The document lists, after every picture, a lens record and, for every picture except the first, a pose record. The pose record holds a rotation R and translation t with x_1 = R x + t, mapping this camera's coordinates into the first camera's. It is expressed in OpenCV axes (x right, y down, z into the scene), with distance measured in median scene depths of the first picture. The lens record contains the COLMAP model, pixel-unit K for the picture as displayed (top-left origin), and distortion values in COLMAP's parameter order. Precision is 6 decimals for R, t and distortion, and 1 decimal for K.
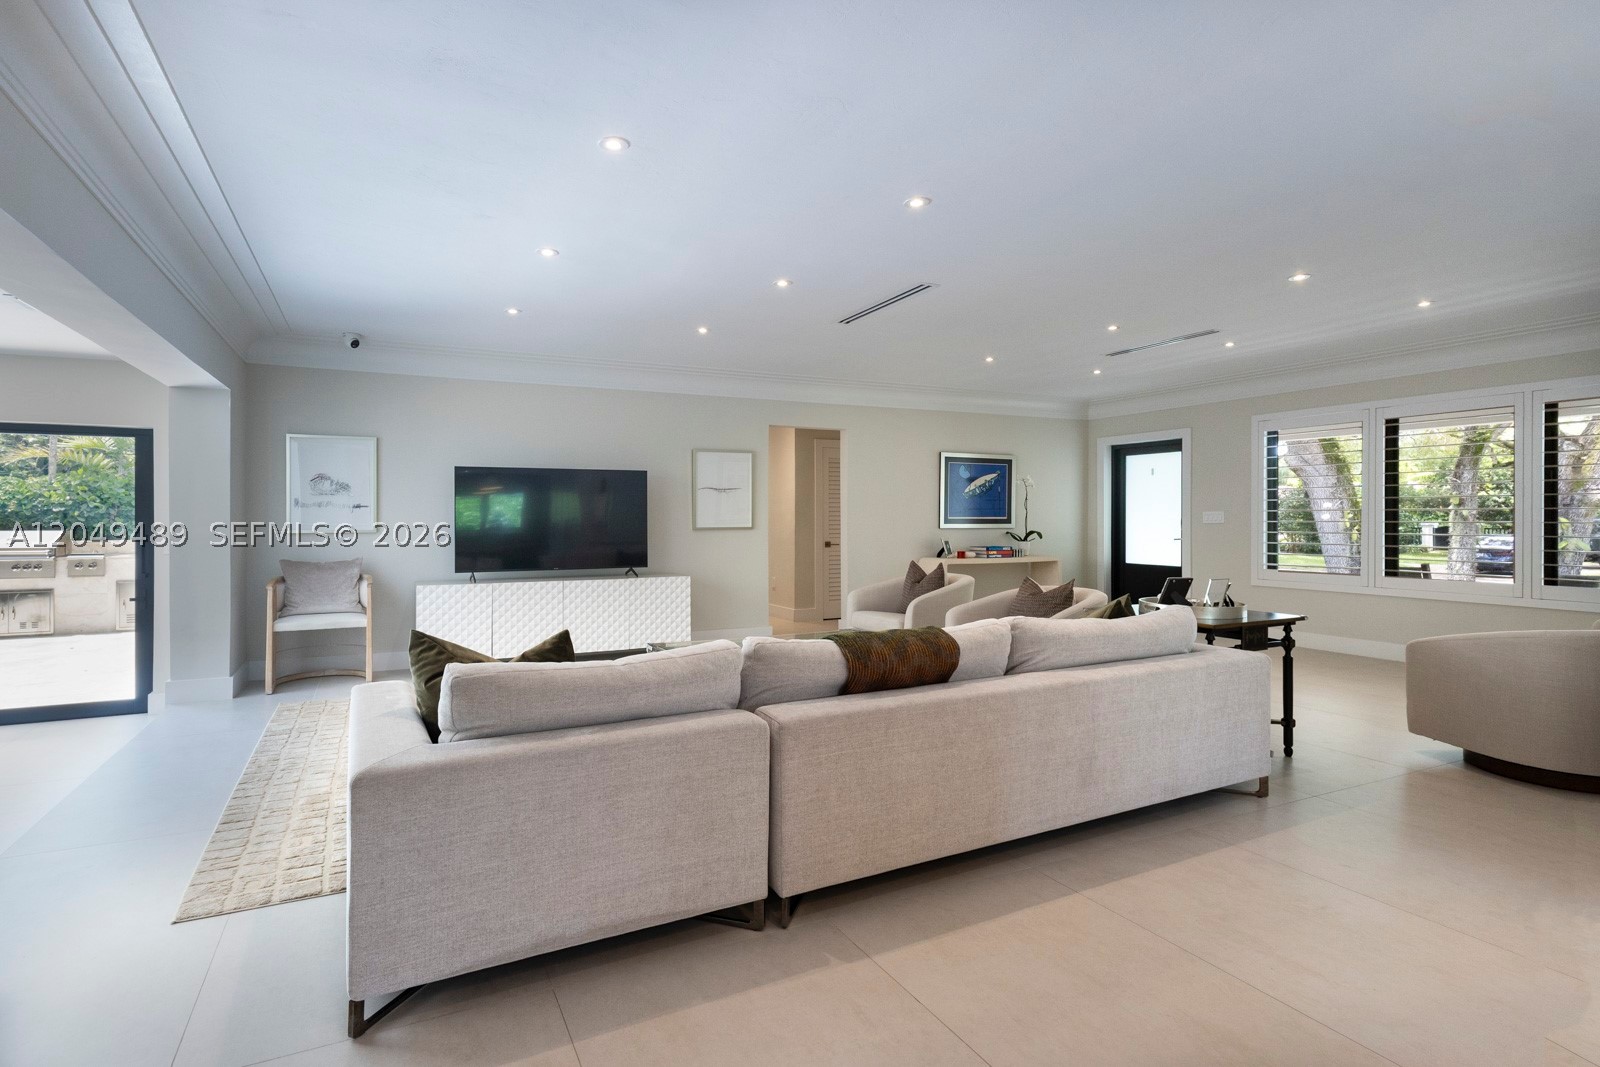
lens RADIAL K [[796.6, 0, 800.4], [0, 796.6, 514.9], [0, 0, 1]] dist [0.013290, -0.001634]
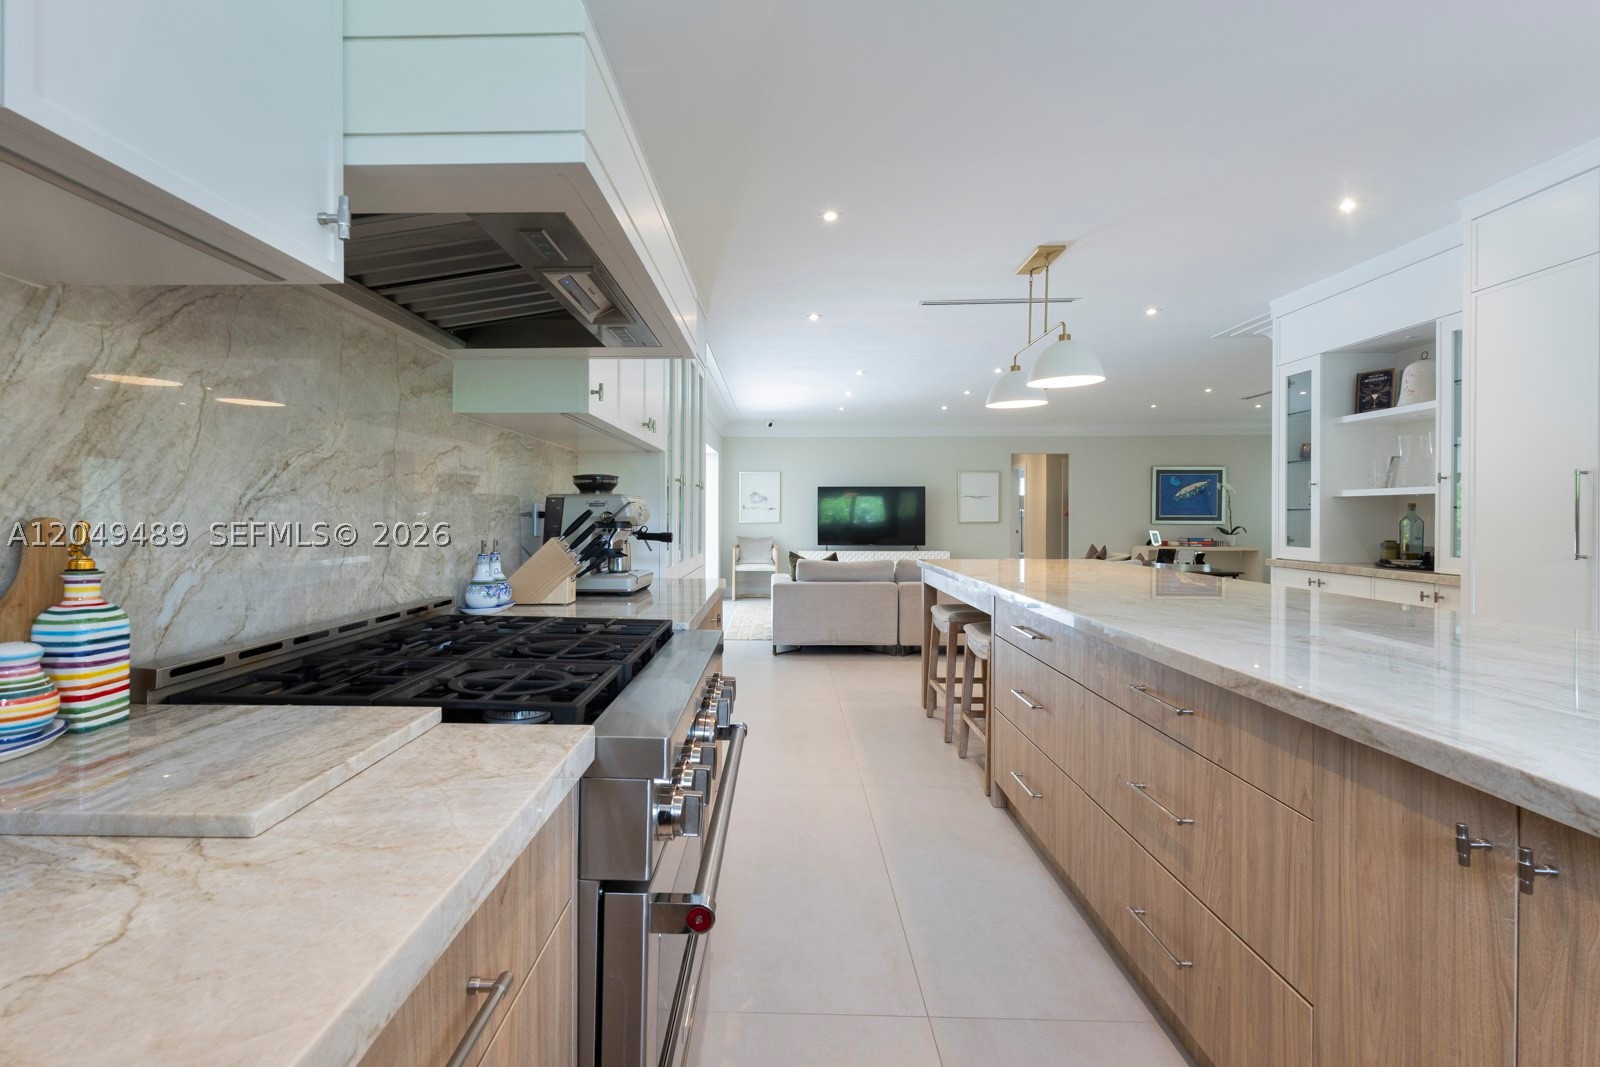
lens RADIAL K [[676.3, 0, 772.3], [0, 676.3, 516.6], [0, 0, 1]] dist [0.013000, 0.000793]
pose [[0.878048, 0.004430, -0.478552, 0.169681], [-0.001031, 0.999972, 0.007366, -0.003014], [0.478571, -0.005974, 0.878028, -0.318660]]
